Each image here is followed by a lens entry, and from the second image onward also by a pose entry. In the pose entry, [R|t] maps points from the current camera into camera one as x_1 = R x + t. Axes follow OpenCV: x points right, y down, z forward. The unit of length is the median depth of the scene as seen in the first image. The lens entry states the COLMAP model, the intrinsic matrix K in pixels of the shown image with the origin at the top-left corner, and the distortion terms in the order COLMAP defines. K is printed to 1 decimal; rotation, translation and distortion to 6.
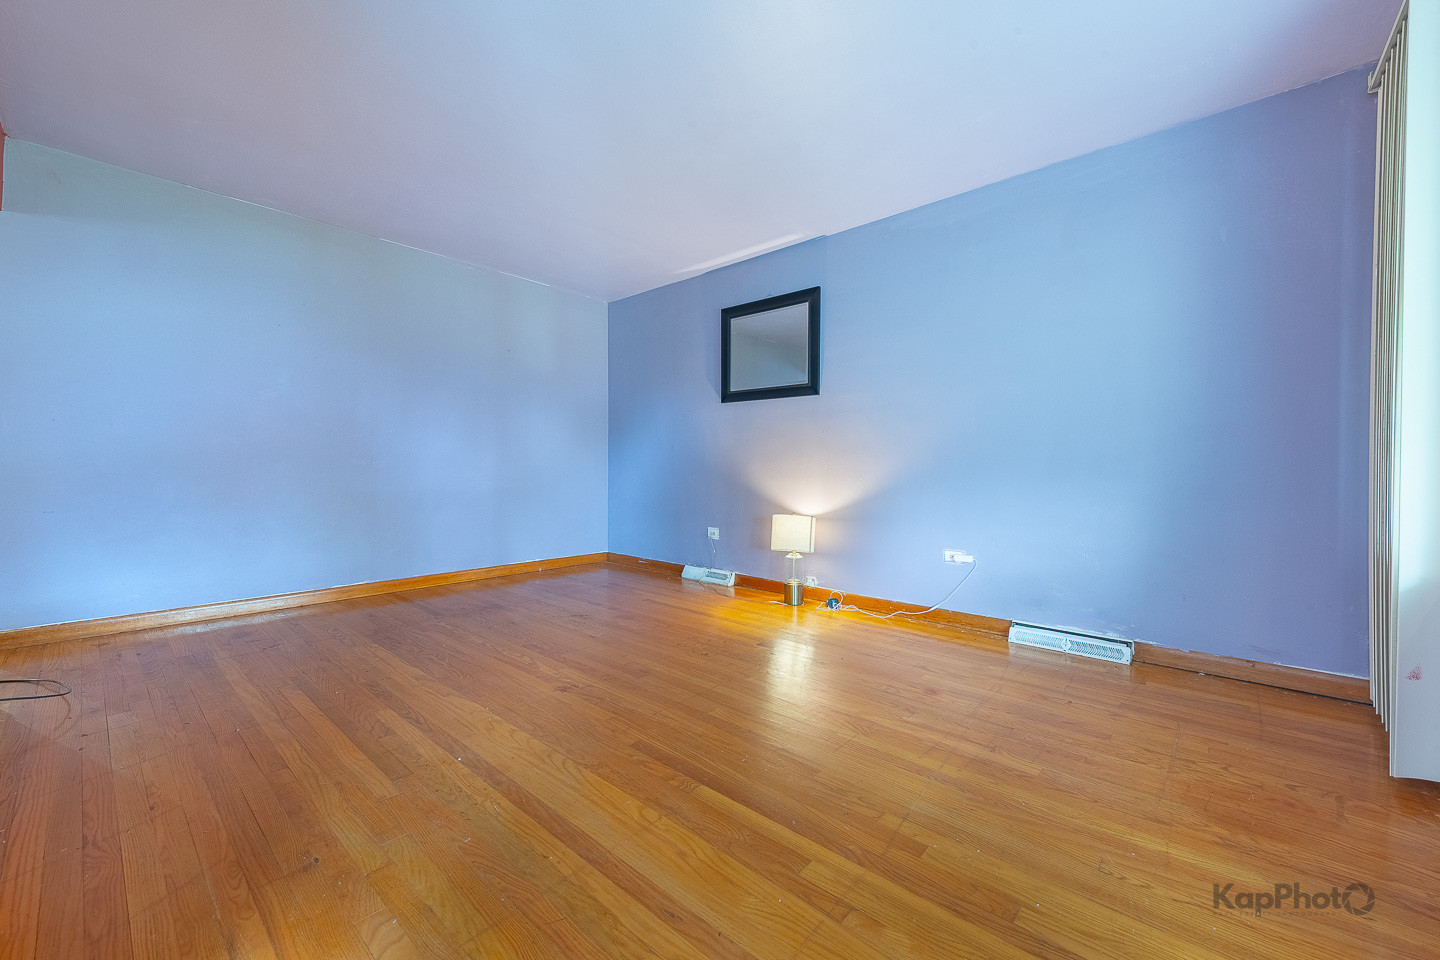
lens RADIAL K [[601.5, 0, 714.2], [0, 601.5, 468.4], [0, 0, 1]] dist [0.017267, -0.000636]
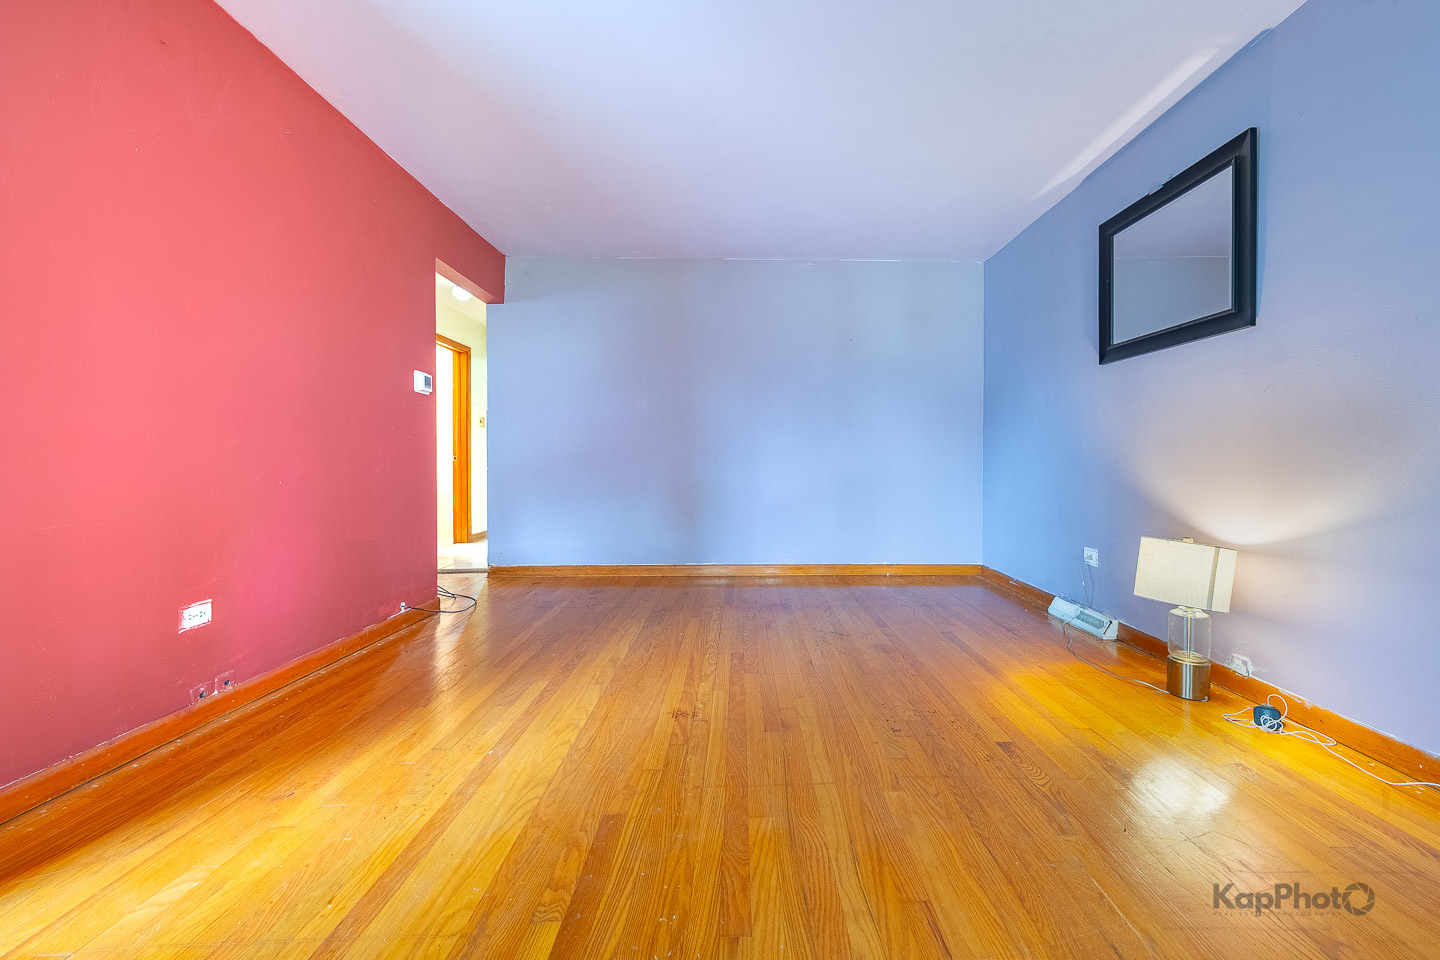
lens RADIAL K [[577.0, 0, 724.9], [0, 577.0, 459.8], [0, 0, 1]] dist [0.018740, -0.007568]
pose [[0.665986, -0.008137, -0.745920, 0.253837], [0.002067, 0.999957, -0.009063, 0.003372], [0.745962, 0.004494, 0.665974, 0.295866]]
